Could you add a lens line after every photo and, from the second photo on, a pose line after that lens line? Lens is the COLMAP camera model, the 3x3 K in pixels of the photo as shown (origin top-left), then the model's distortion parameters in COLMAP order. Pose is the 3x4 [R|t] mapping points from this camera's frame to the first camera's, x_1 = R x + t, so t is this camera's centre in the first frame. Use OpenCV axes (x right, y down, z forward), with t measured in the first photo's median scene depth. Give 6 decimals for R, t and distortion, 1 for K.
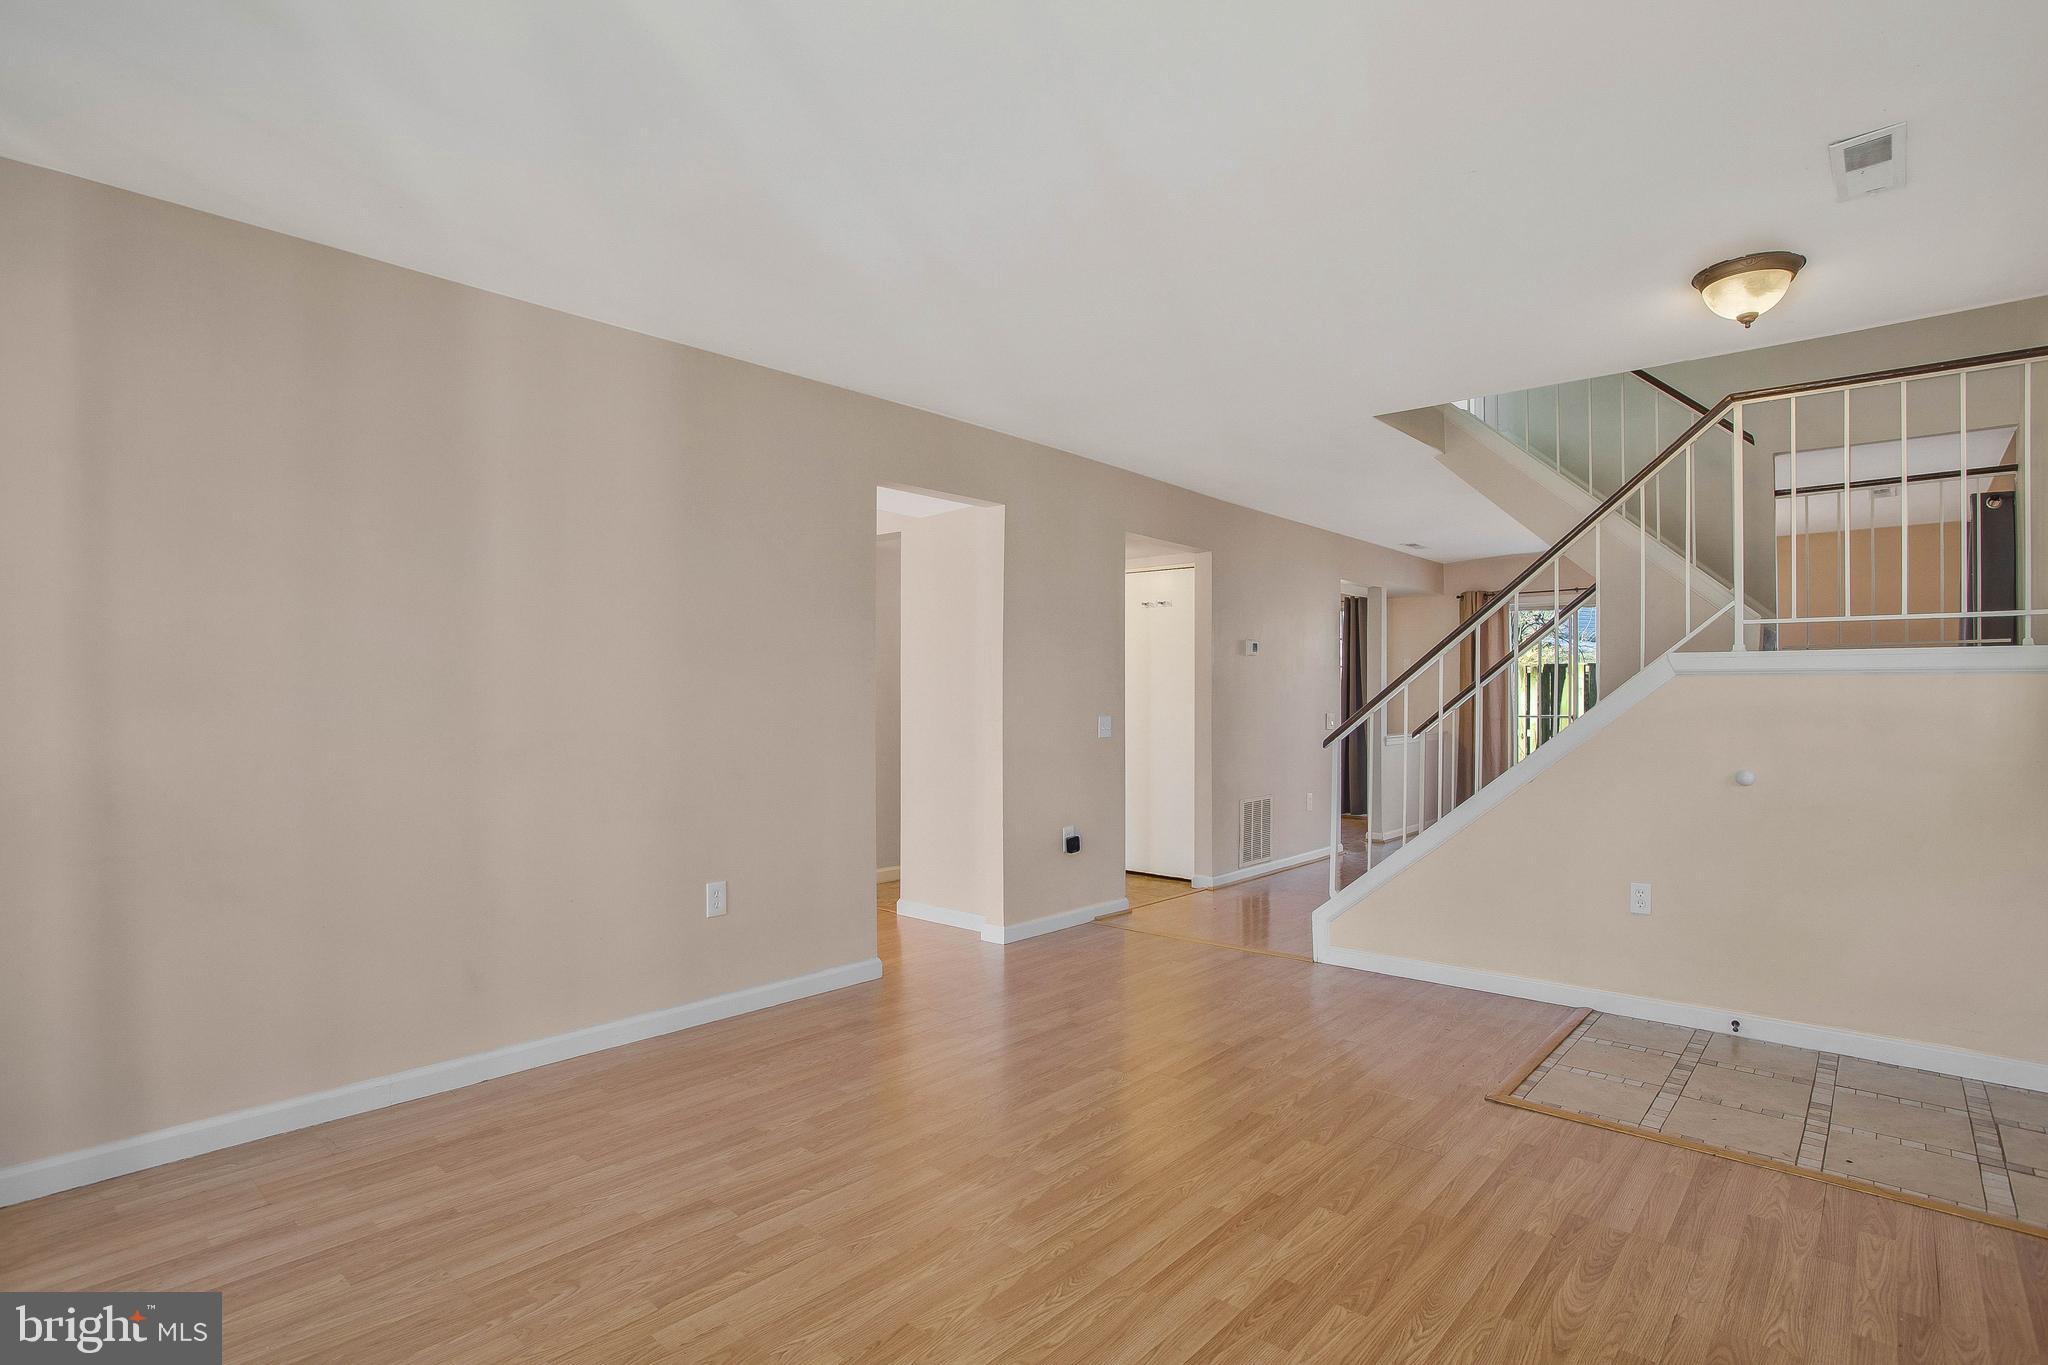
lens RADIAL K [[1024.8, 0, 1033.1], [0, 1024.8, 704.7], [0, 0, 1]] dist [-0.003156, 0.000218]
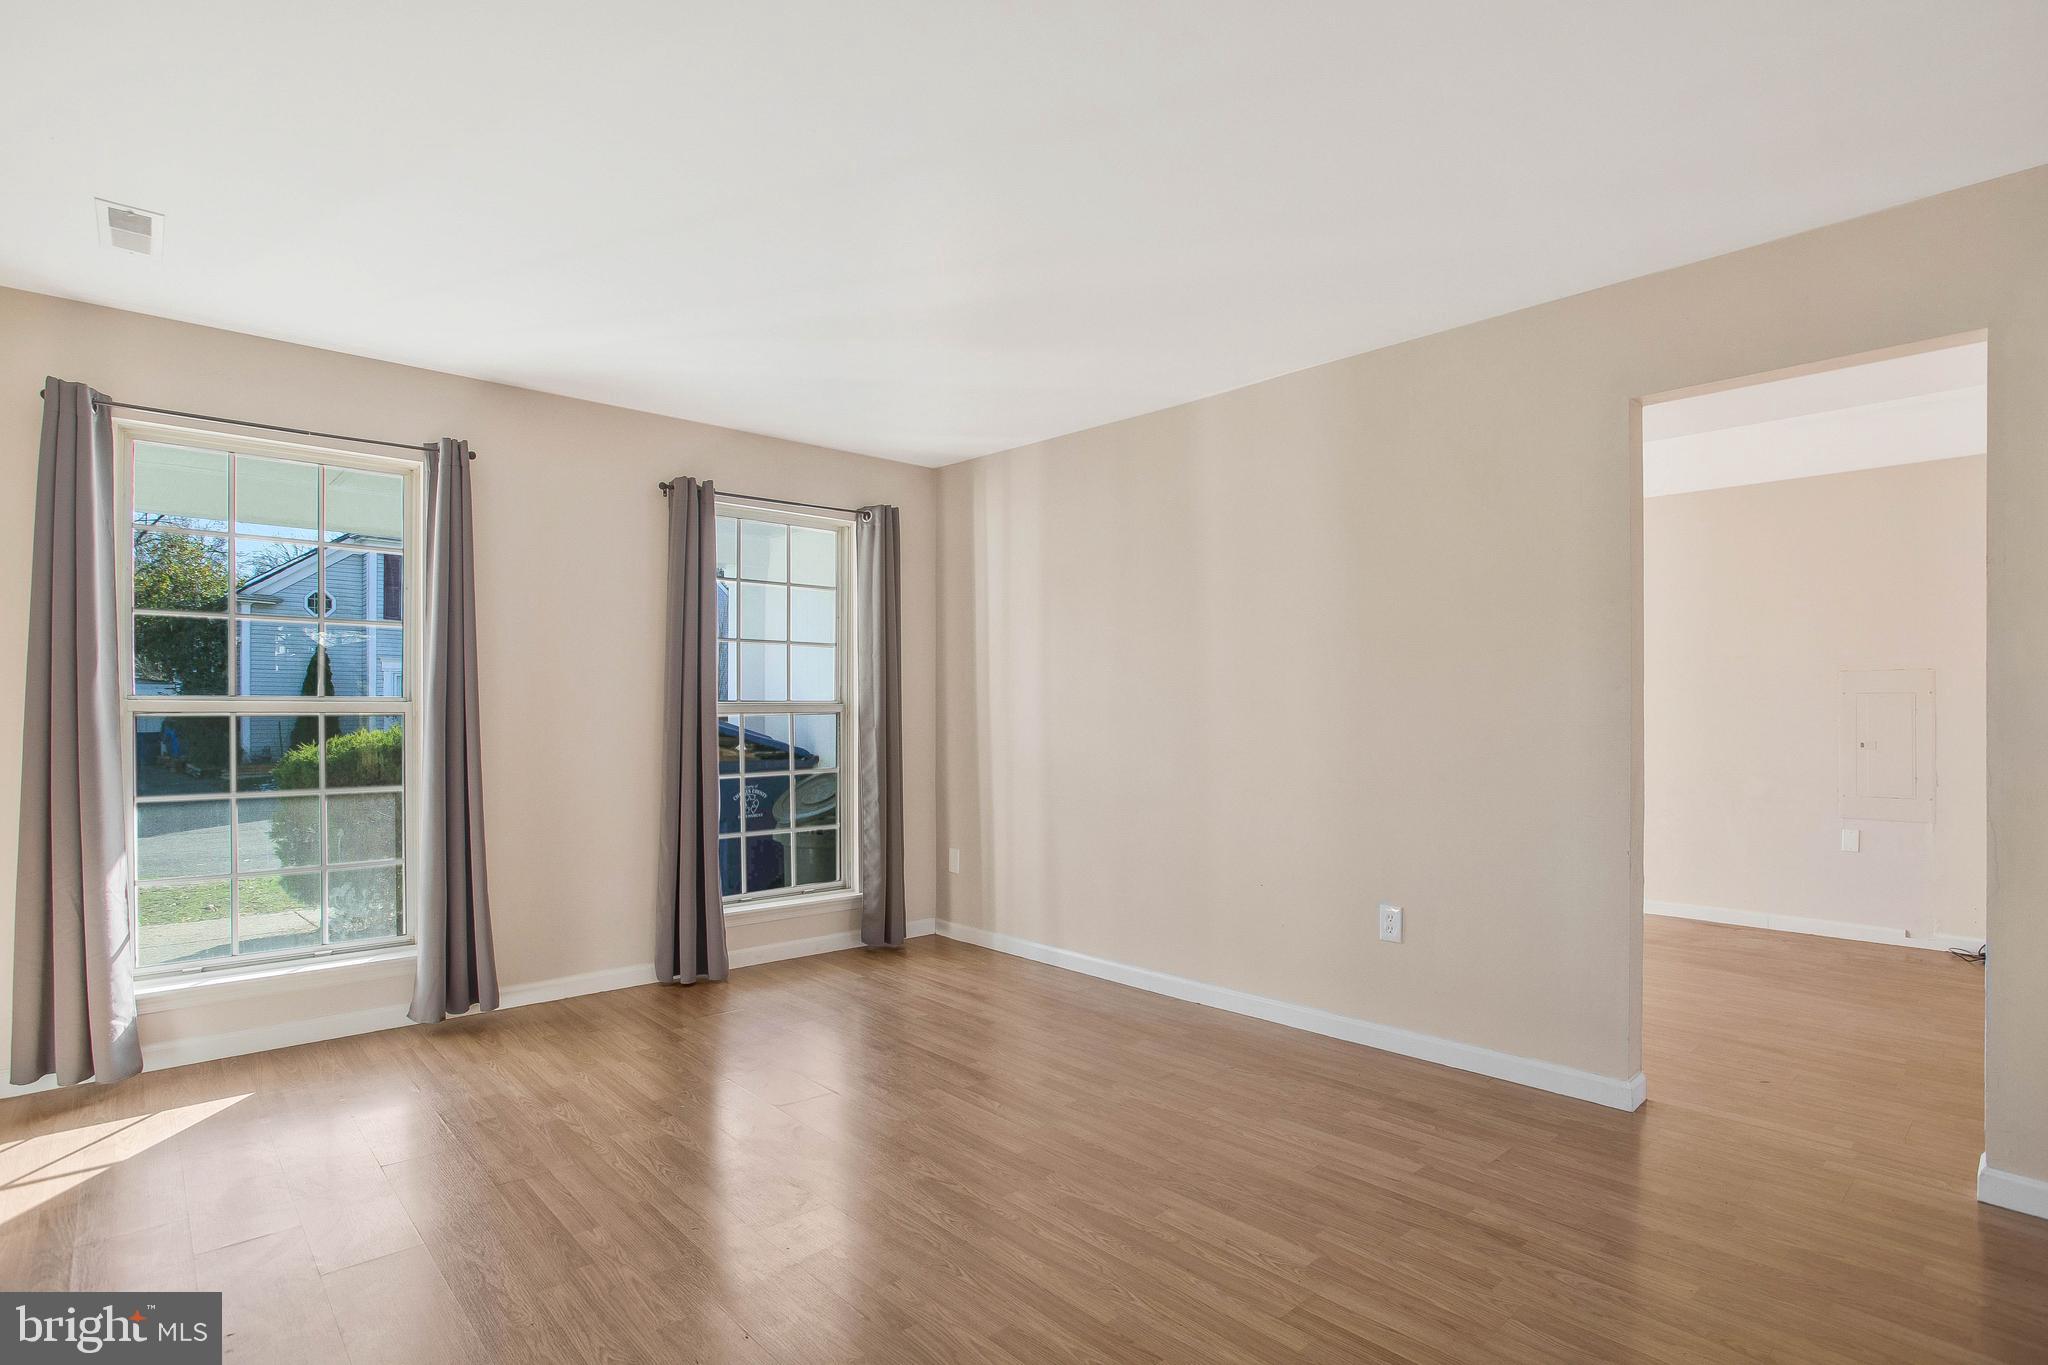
lens RADIAL K [[1018.9, 0, 1026.3], [0, 1018.9, 734.4], [0, 0, 1]] dist [-0.035665, 0.000054]
pose [[-0.121502, 0.008493, -0.992555, 0.718868], [-0.003246, 0.999955, 0.008954, 0.009539], [0.992586, 0.004310, -0.121469, 0.856980]]
